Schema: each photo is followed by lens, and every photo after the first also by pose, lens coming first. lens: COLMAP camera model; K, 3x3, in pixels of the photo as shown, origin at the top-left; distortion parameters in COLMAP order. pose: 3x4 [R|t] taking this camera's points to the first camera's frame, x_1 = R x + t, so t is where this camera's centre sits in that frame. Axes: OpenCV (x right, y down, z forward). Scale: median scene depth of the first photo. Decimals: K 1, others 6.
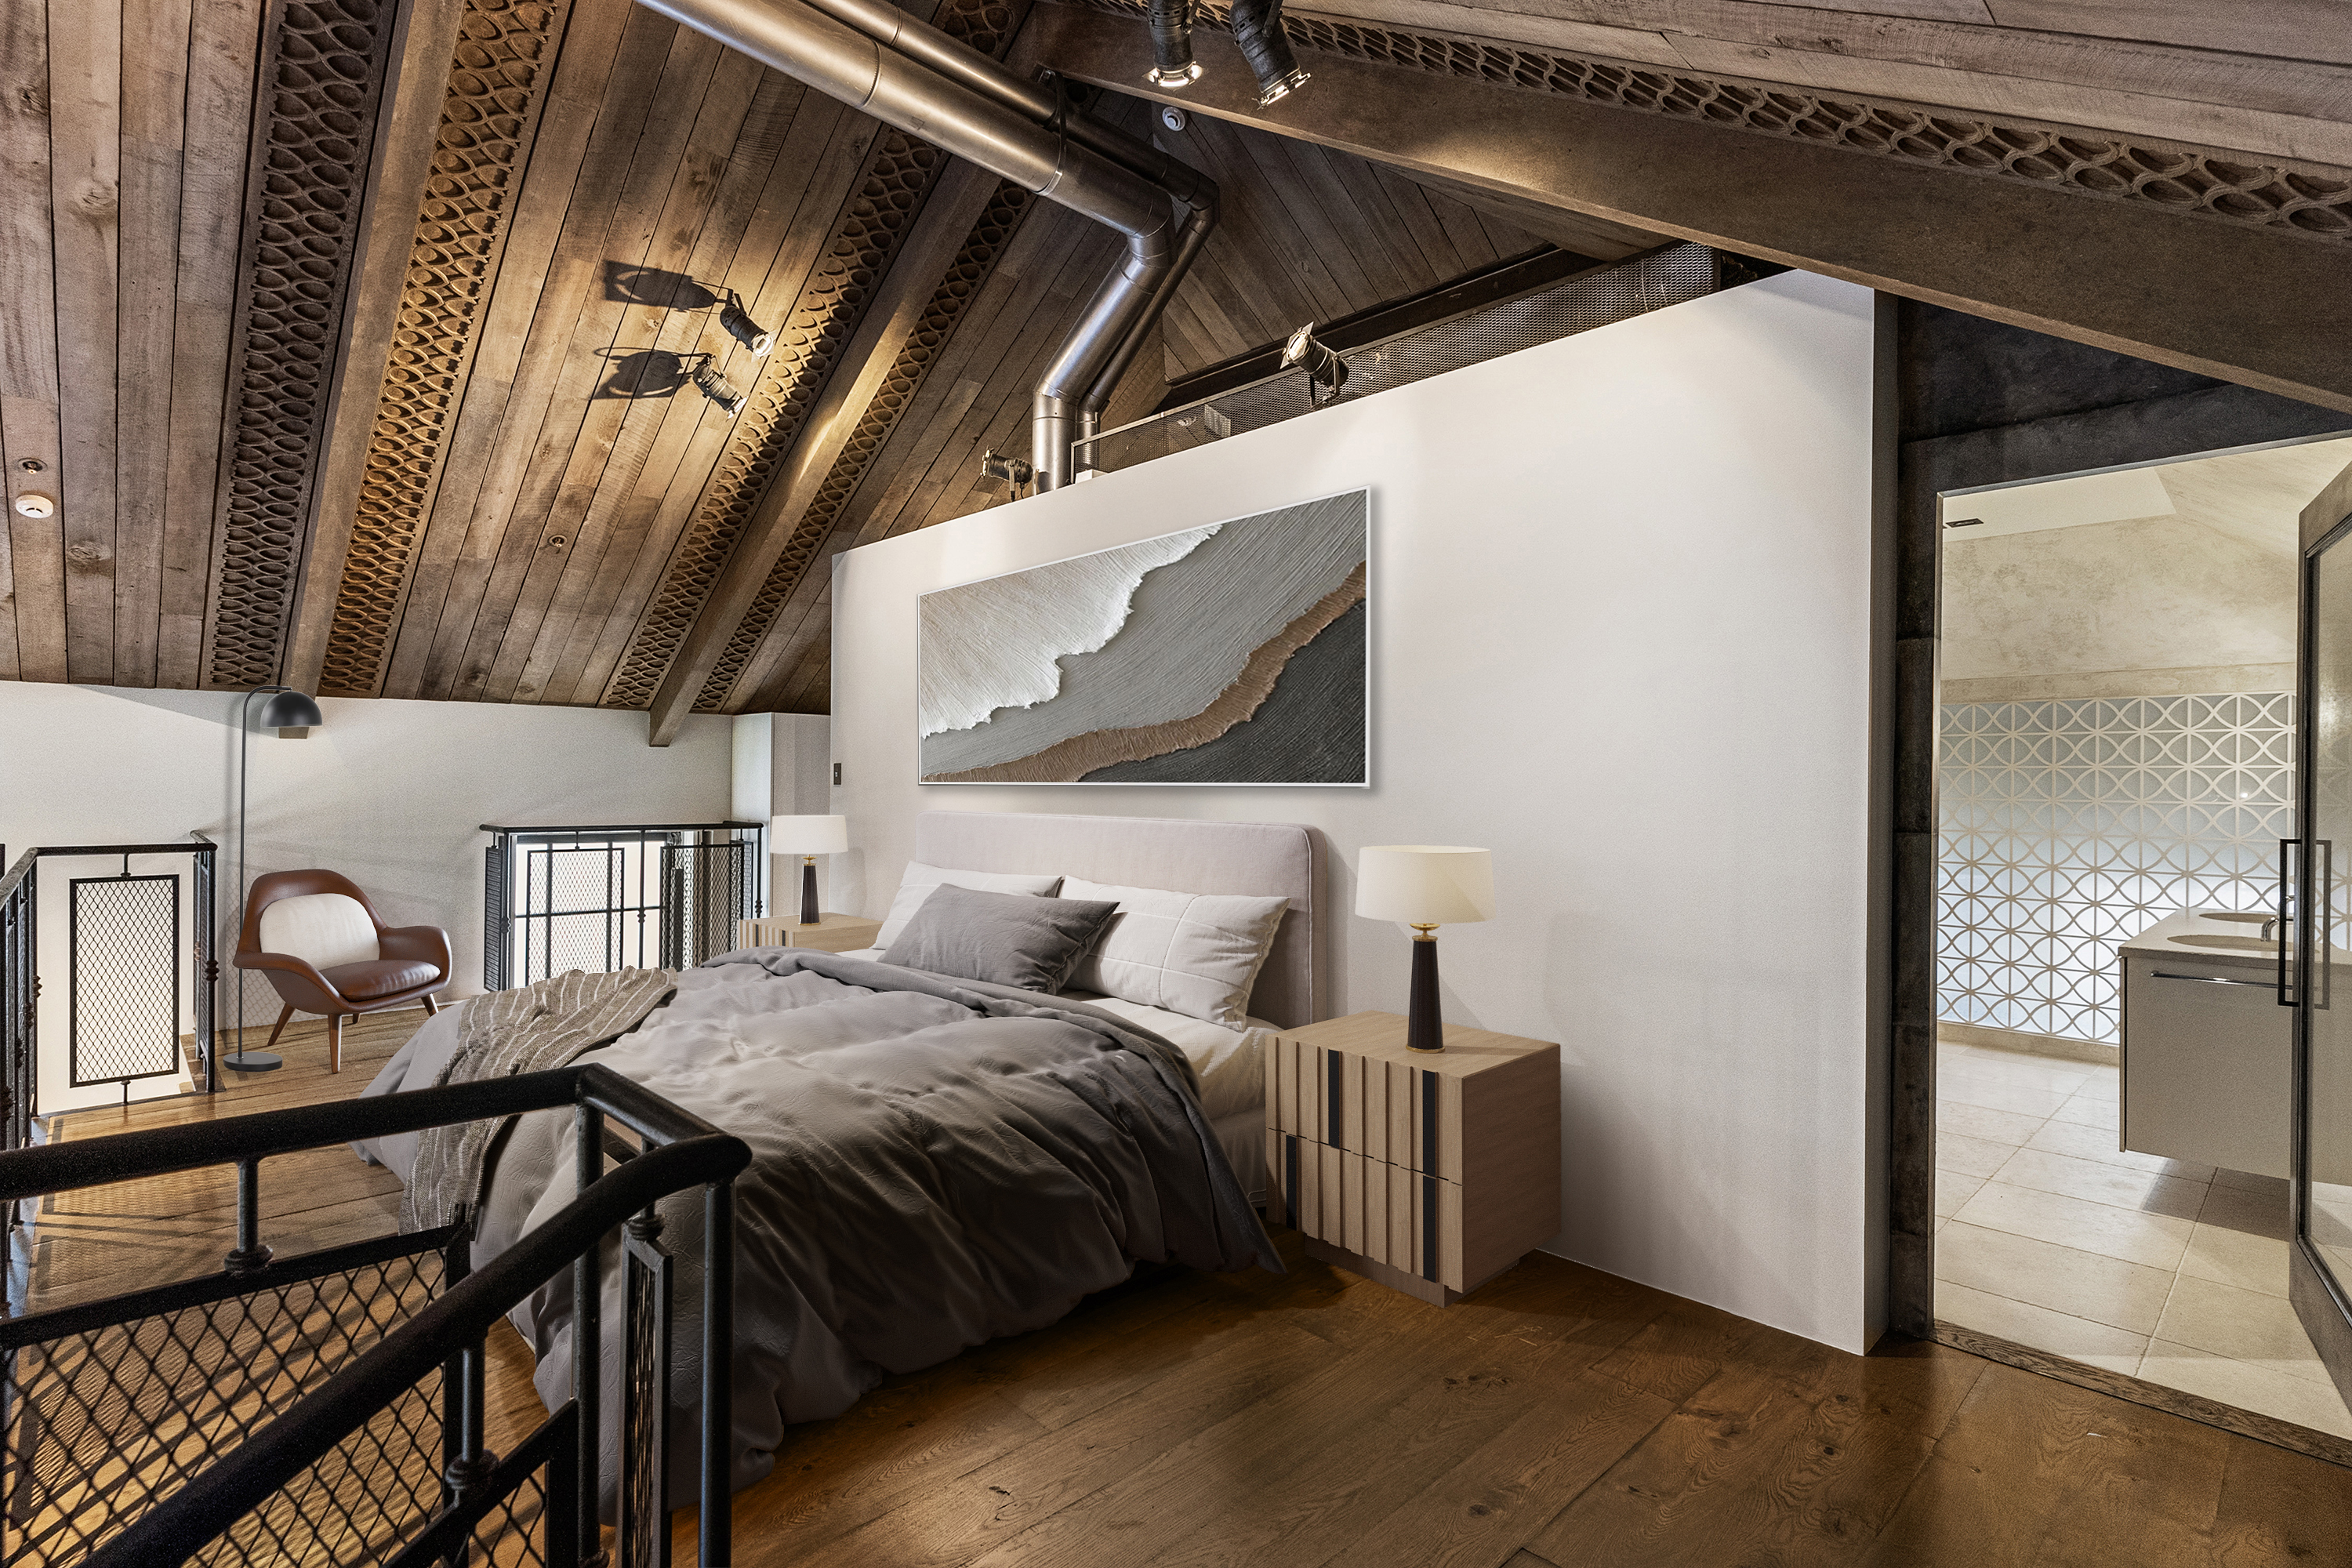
lens RADIAL K [[1127.0, 0, 1176.0], [0, 1127.0, 784.0], [0, 0, 1]] dist [0.000480, 0.000640]
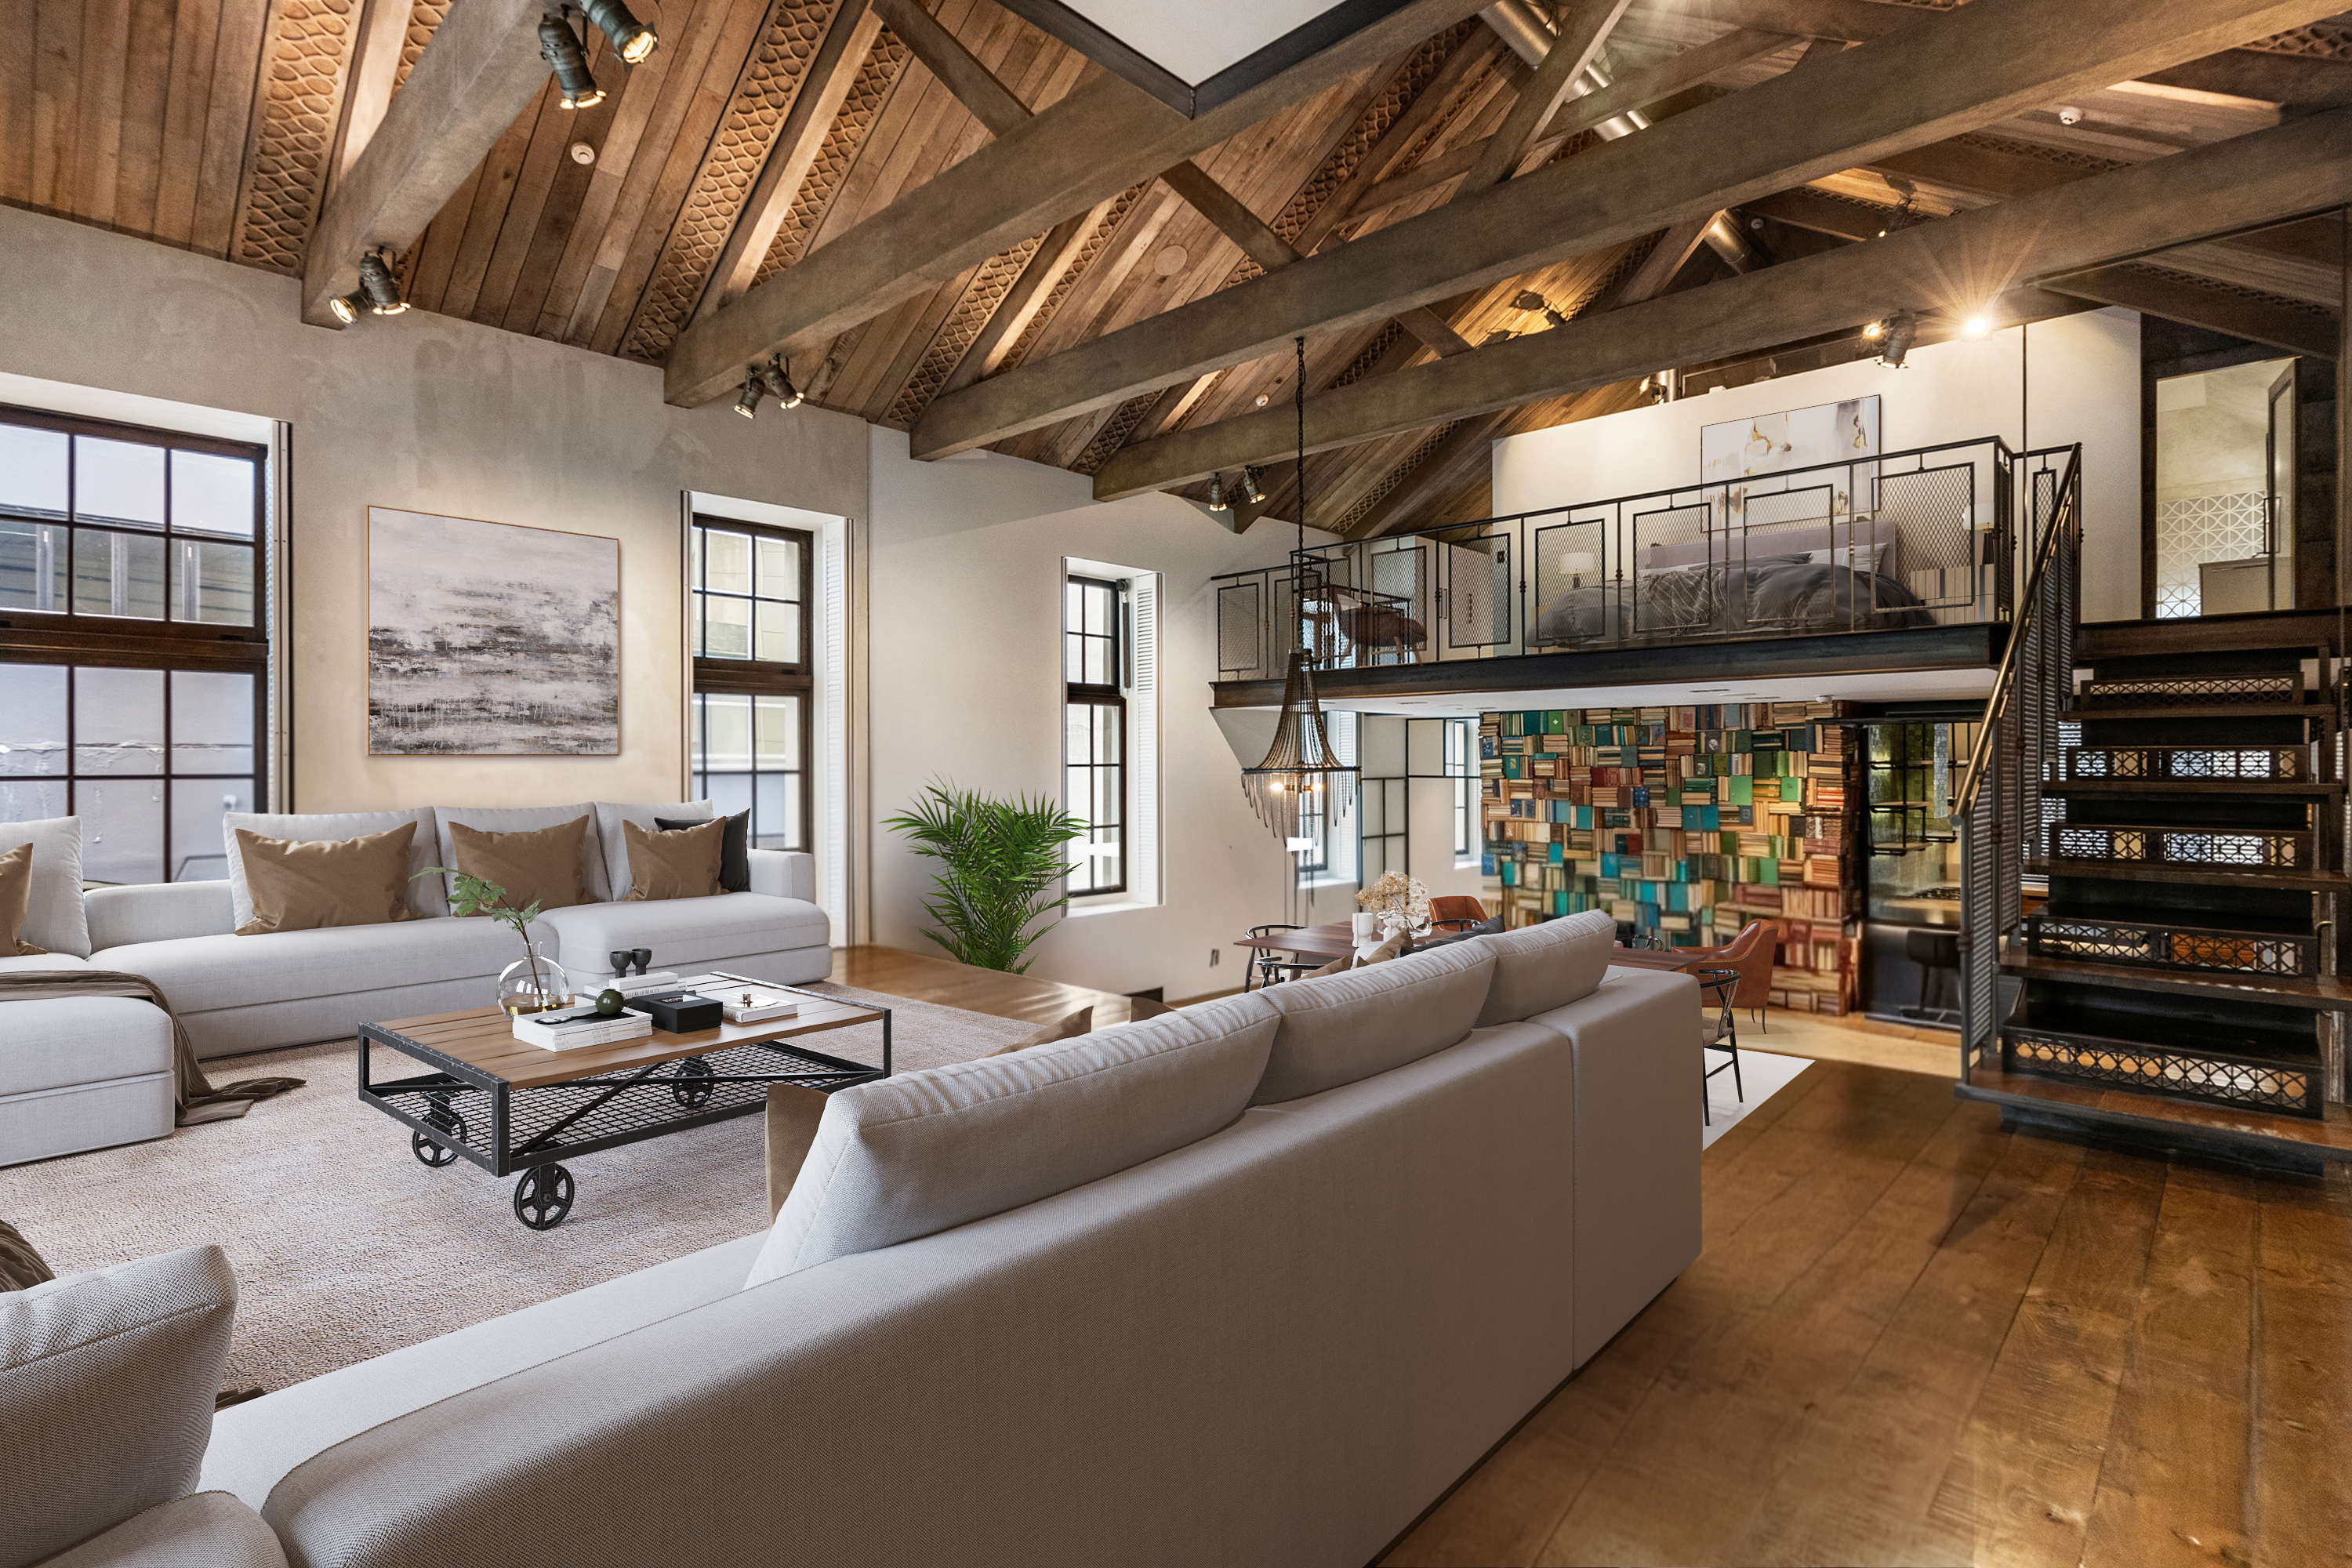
lens RADIAL K [[1131.2, 0, 1183.0], [0, 1131.2, 766.0], [0, 0, 1]] dist [-0.000286, 0.000118]
pose [[0.998820, -0.013598, 0.046621, -1.744920], [0.013182, 0.999871, 0.009209, 0.598158], [-0.046740, -0.008584, 0.998870, -1.602054]]
